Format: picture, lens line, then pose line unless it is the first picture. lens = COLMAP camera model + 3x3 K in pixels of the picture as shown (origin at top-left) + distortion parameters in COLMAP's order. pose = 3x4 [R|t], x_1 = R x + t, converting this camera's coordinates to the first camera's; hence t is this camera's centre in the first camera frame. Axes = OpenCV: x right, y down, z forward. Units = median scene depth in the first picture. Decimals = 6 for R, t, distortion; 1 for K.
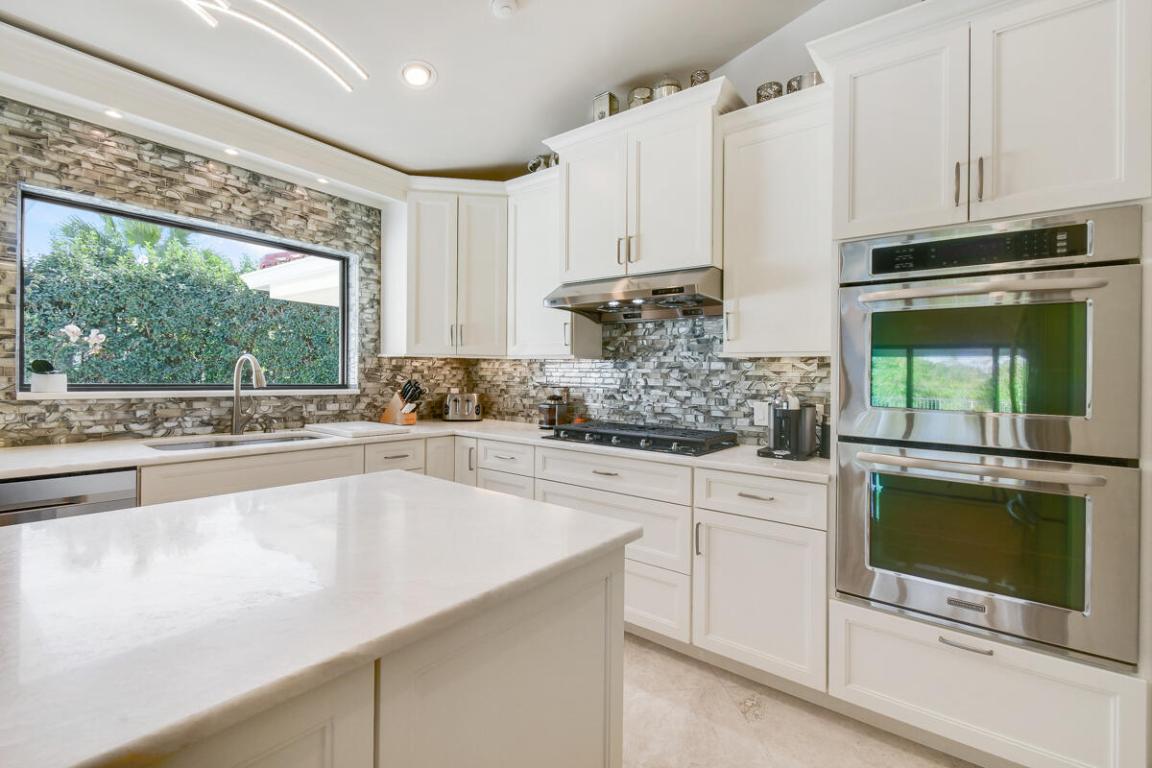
lens RADIAL K [[506.6, 0, 576.1], [0, 506.6, 375.3], [0, 0, 1]] dist [0.007949, -0.006568]
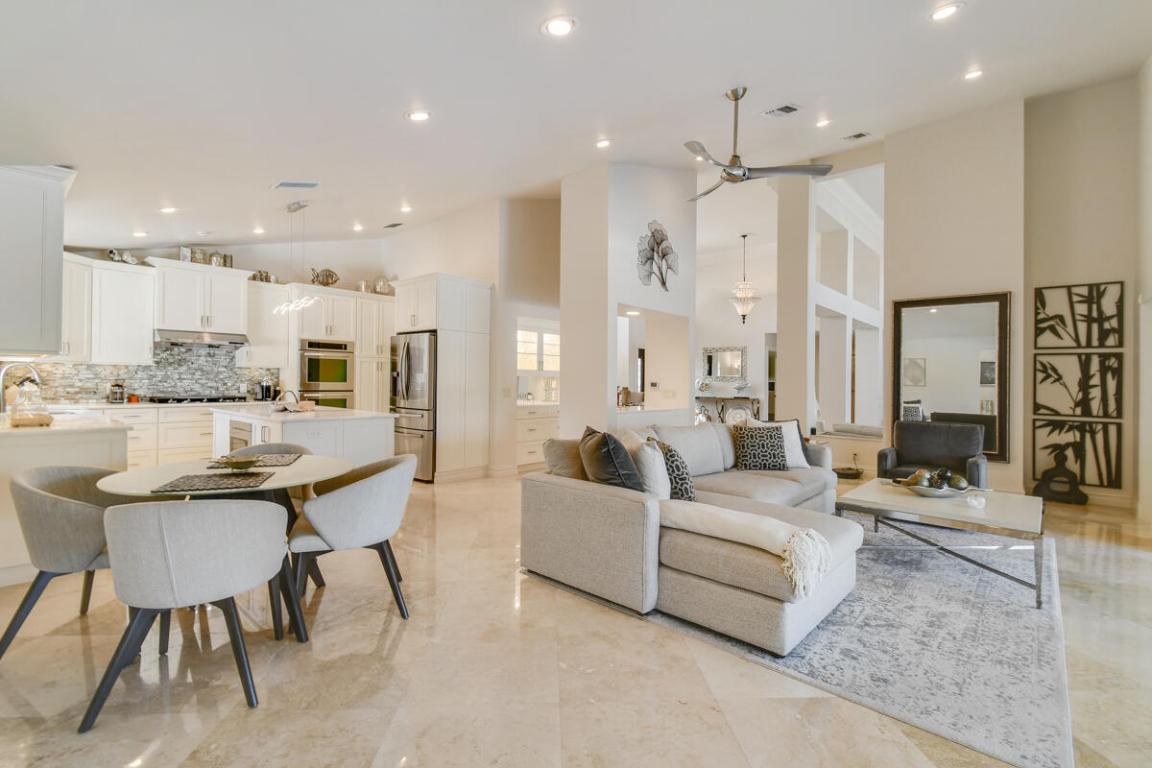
lens RADIAL K [[536.2, 0, 581.1], [0, 536.2, 358.3], [0, 0, 1]] dist [0.031285, -0.020327]
pose [[0.059979, 0.022706, 0.997941, -2.089371], [-0.013316, 0.999671, -0.021945, -0.036039], [-0.998111, -0.011972, 0.060261, -0.821200]]
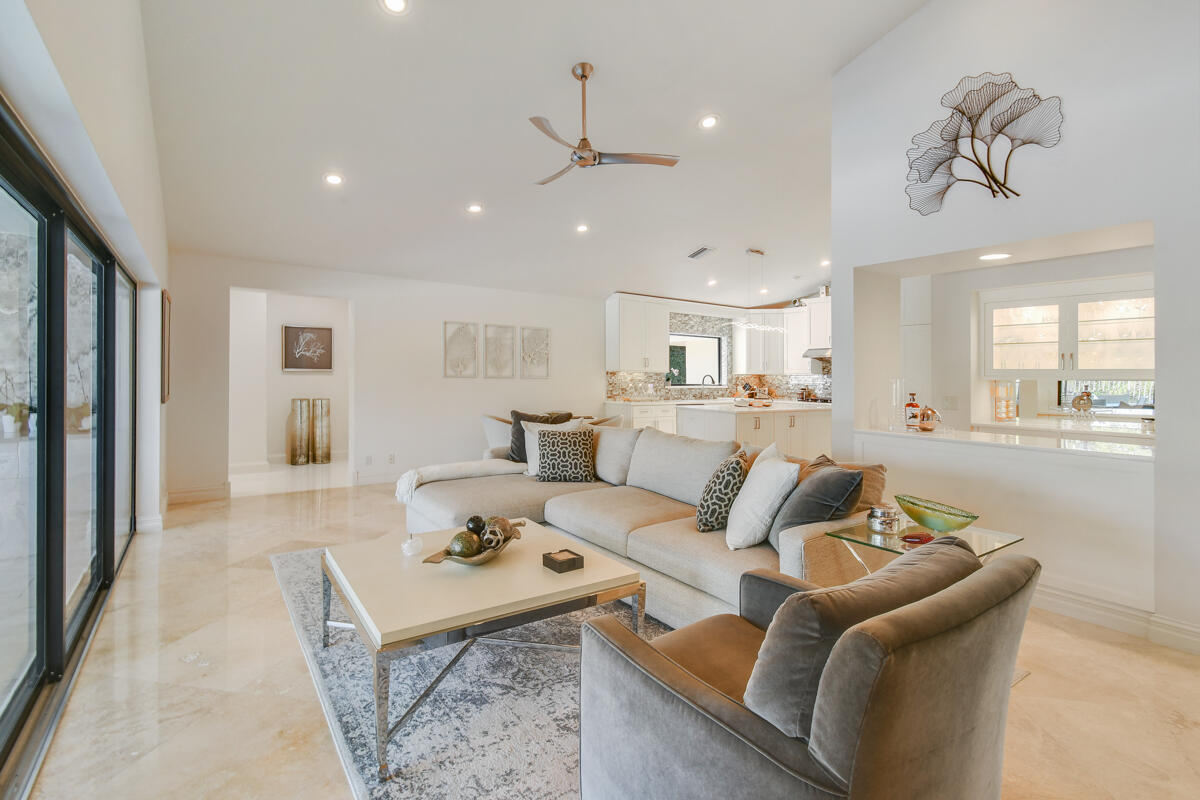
lens RADIAL K [[545.8, 0, 597.5], [0, 545.8, 418.1], [0, 0, 1]] dist [0.000071, -0.000219]
pose [[0.955582, 0.012439, -0.294463, -0.260231], [0.007951, 0.997657, 0.067945, -0.008440], [0.294618, -0.067268, 0.953244, -2.402952]]
